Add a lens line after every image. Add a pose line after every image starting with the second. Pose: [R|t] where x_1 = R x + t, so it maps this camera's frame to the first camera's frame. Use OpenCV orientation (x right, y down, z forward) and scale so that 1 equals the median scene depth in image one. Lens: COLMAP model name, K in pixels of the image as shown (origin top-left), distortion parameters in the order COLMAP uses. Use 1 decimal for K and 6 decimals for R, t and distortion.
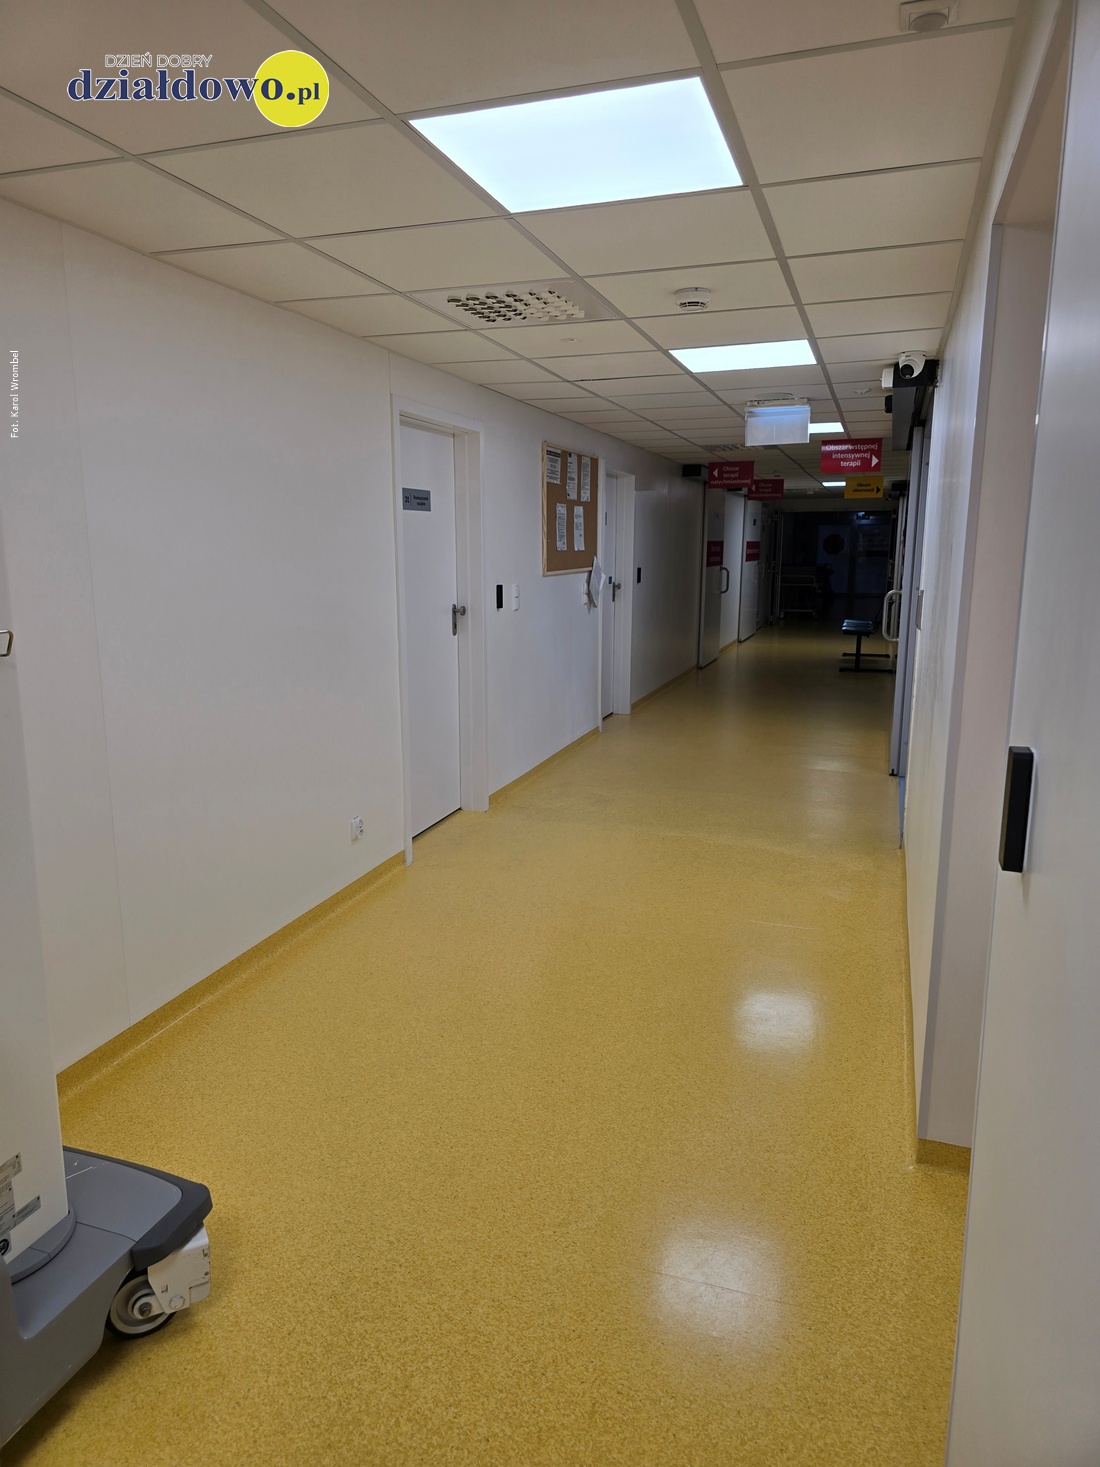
lens RADIAL K [[974.0, 0, 533.6], [0, 974.0, 742.1], [0, 0, 1]] dist [0.062897, -0.048859]
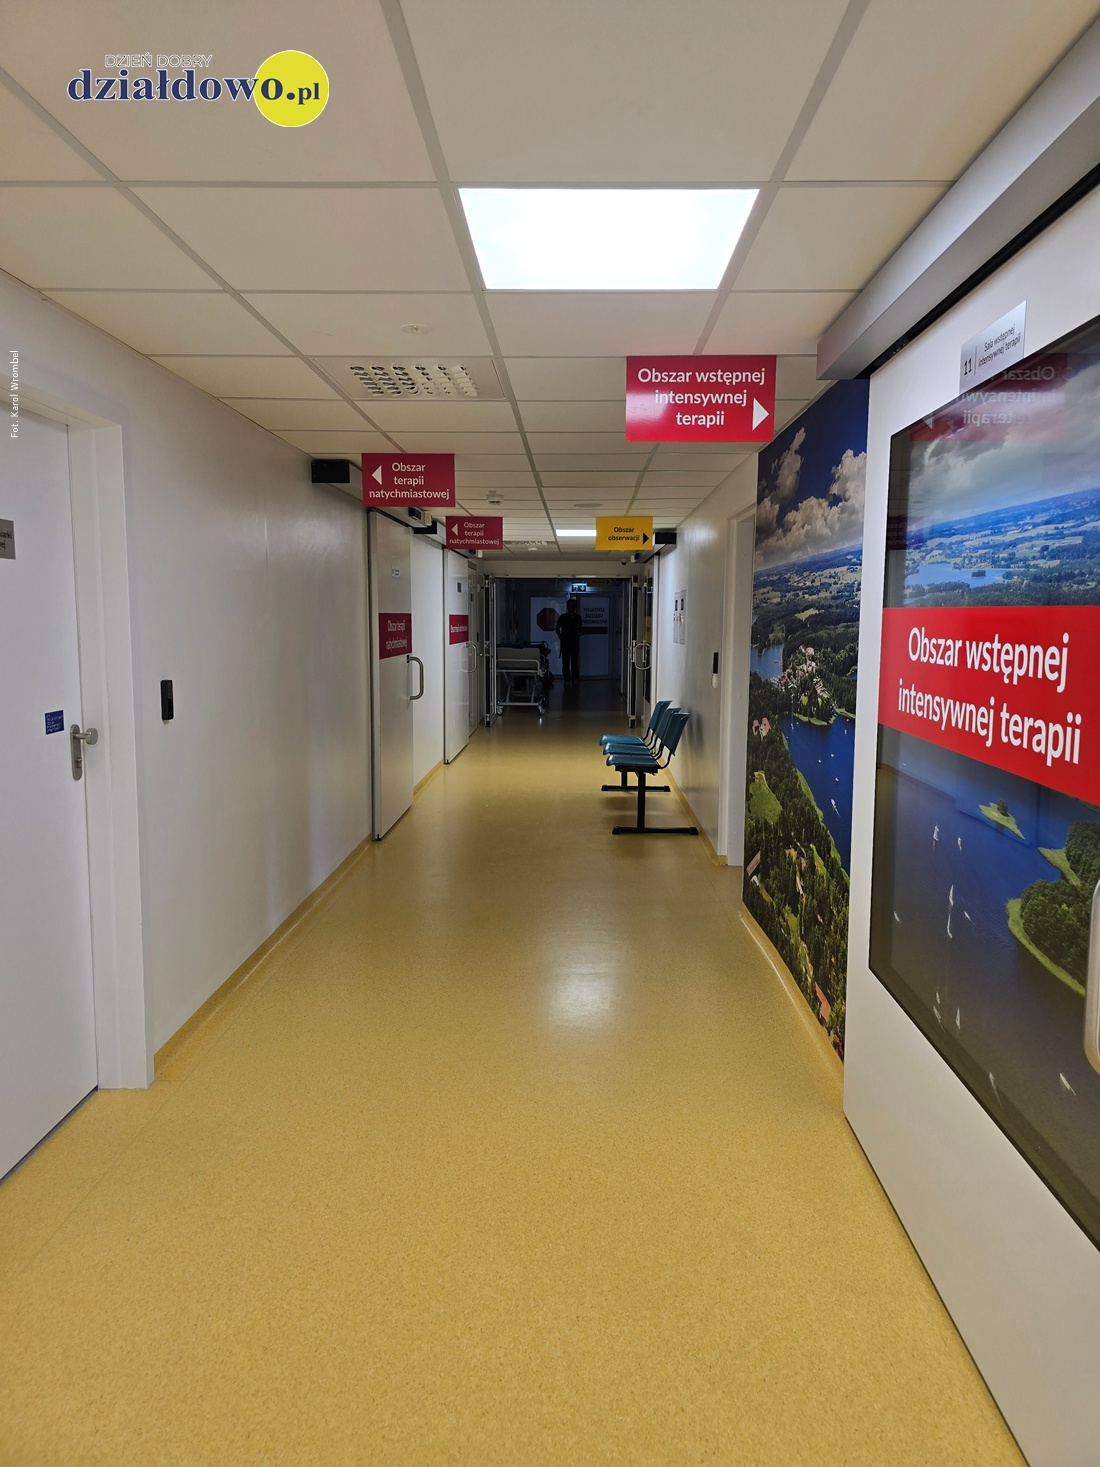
lens RADIAL K [[996.9, 0, 550.0], [0, 996.9, 733.5], [0, 0, 1]] dist [0.158803, -0.325007]
pose [[0.952822, -0.027535, 0.302278, 0.089964], [0.052429, 0.995838, -0.074550, -0.084215], [-0.298967, 0.086881, 0.950300, 0.408190]]
